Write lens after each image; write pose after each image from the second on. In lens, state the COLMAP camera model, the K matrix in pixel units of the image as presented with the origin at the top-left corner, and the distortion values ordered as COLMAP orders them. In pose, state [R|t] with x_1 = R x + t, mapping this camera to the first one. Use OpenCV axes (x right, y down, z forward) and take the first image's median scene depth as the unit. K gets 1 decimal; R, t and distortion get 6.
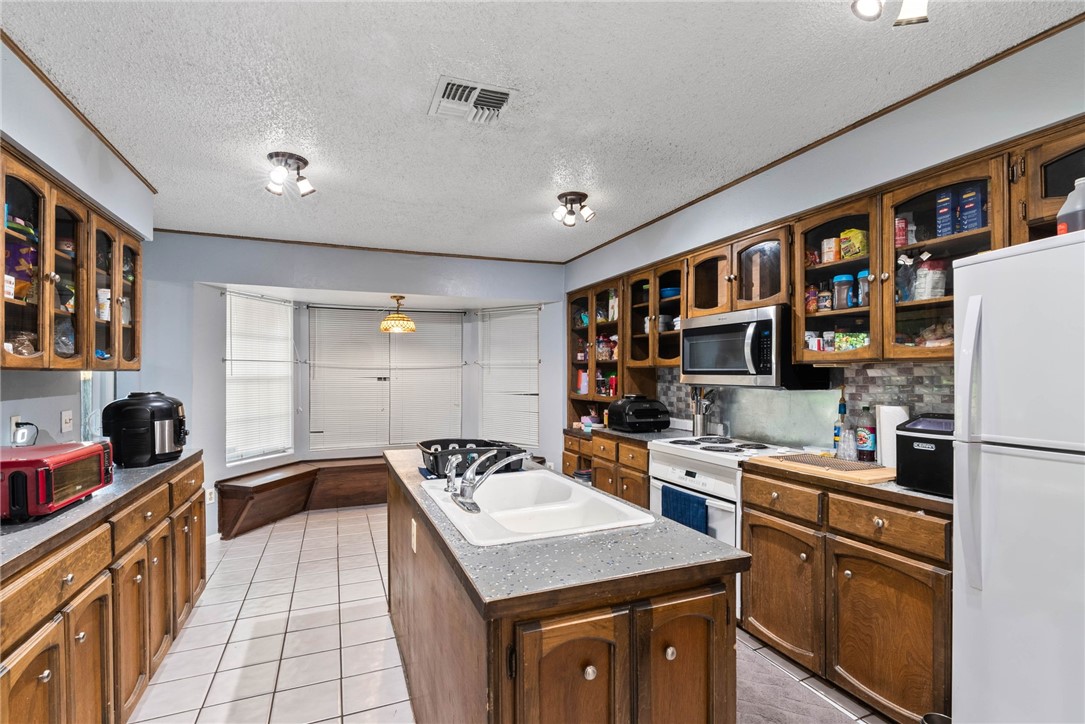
lens RADIAL K [[498.7, 0, 540.7], [0, 498.7, 370.6], [0, 0, 1]] dist [-0.000931, -0.000074]
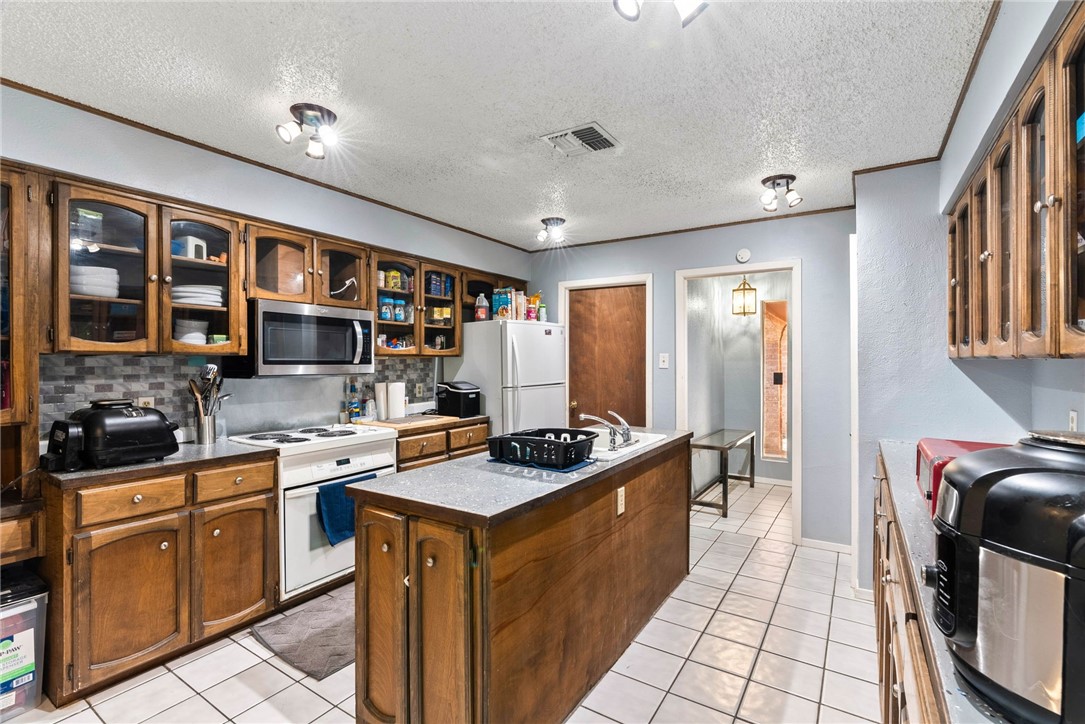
lens RADIAL K [[498.7, 0, 540.8], [0, 498.7, 362.7], [0, 0, 1]] dist [-0.000931, -0.000074]
pose [[-0.561379, 0.003277, 0.827553, -0.849459], [-0.001392, 0.999987, -0.004903, 0.010563], [-0.827558, -0.003904, -0.561367, 1.370358]]
